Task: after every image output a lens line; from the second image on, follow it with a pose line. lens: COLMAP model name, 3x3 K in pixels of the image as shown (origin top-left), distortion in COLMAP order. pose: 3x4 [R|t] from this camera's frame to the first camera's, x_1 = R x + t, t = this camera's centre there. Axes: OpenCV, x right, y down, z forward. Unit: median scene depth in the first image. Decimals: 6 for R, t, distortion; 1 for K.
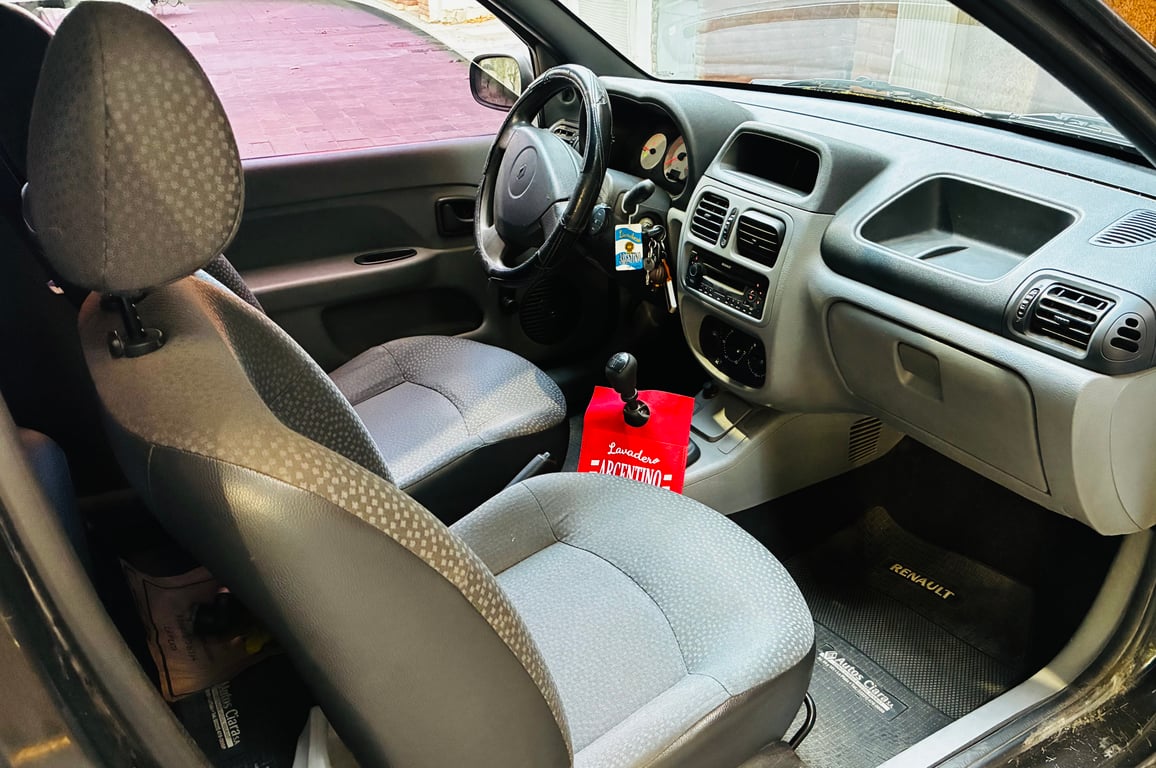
lens RADIAL K [[882.6, 0, 592.1], [0, 882.6, 471.7], [0, 0, 1]] dist [0.013053, -0.001992]
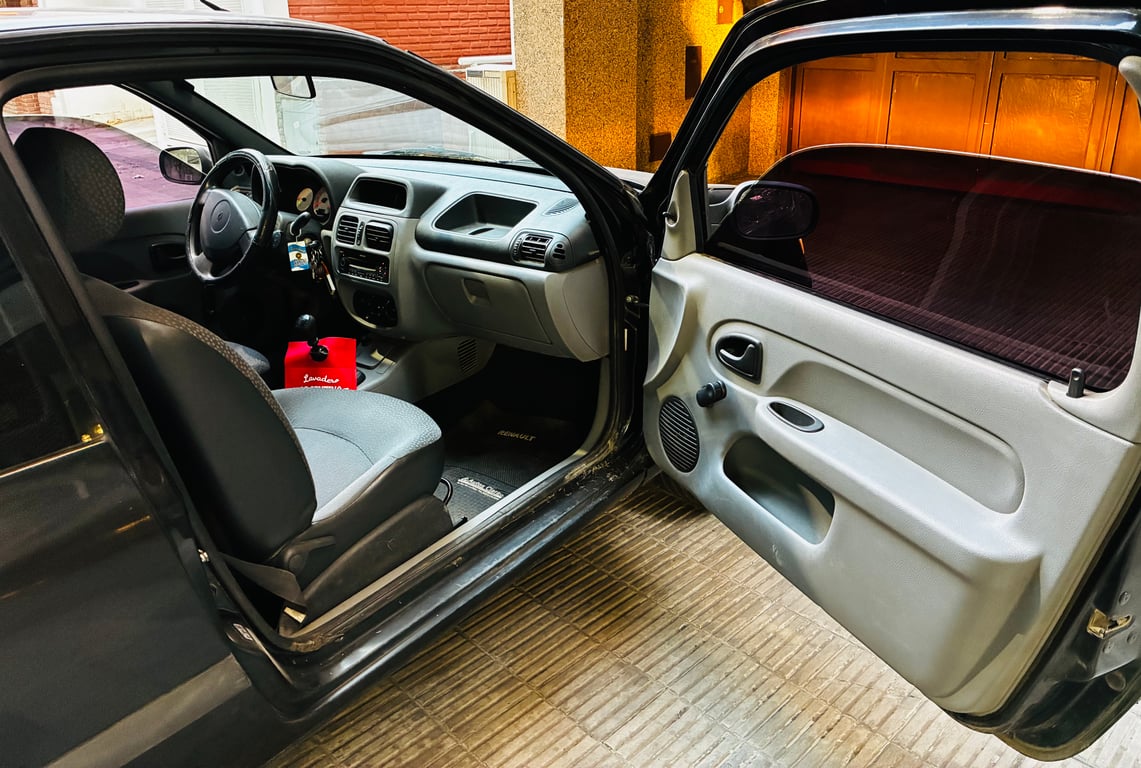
lens RADIAL K [[1069.9, 0, 570.5], [0, 1069.9, 384.0], [0, 0, 1]] dist [-0.009731, 0.005032]
pose [[0.942018, -0.124021, 0.311802, -0.128418], [0.188915, 0.963960, -0.187330, 0.426714], [-0.277331, 0.235373, 0.931497, -0.870810]]
